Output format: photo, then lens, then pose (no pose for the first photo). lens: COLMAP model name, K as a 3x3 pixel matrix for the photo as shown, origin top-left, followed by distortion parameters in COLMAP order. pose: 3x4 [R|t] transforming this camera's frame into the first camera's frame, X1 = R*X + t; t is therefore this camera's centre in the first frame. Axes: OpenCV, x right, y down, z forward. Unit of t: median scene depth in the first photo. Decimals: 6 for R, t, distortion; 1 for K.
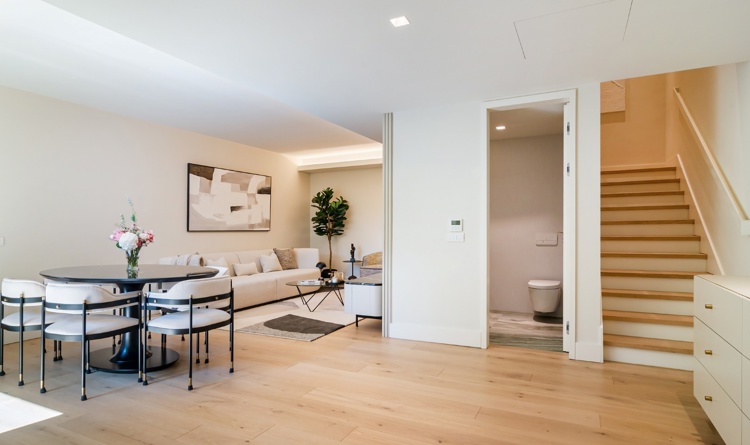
lens RADIAL K [[415.3, 0, 372.1], [0, 415.3, 220.4], [0, 0, 1]] dist [0.008349, 0.001466]
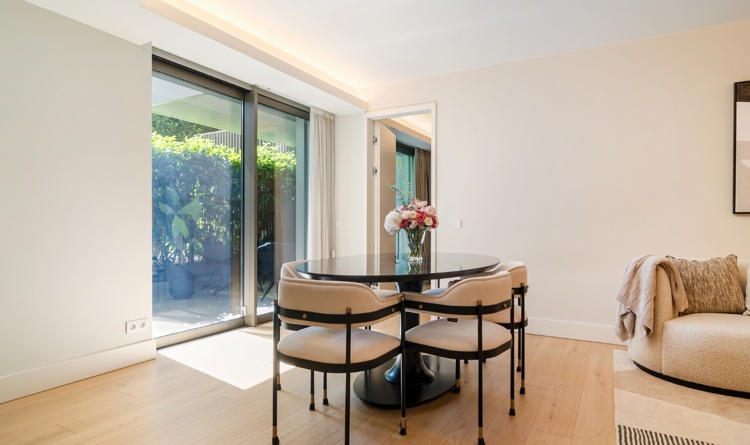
lens RADIAL K [[411.4, 0, 374.6], [0, 411.4, 226.0], [0, 0, 1]] dist [-0.001714, -0.000218]
pose [[-0.044865, 0.003037, -0.998988, 0.075783], [0.020265, 0.999792, 0.002130, 0.025737], [0.998788, -0.020149, -0.044917, 0.469973]]
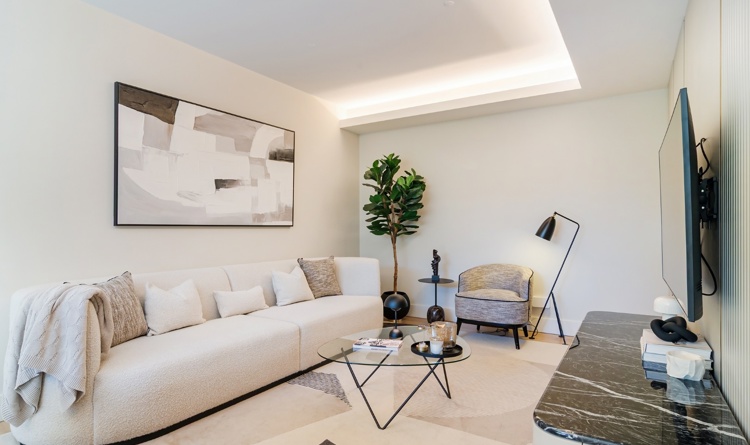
lens RADIAL K [[411.4, 0, 374.6], [0, 411.4, 226.0], [0, 0, 1]] dist [-0.001714, -0.000218]
pose [[0.996710, 0.001717, -0.081026, -0.090218], [-0.000361, 0.999860, 0.016752, 0.015098], [0.081044, -0.016668, 0.996571, 0.456411]]
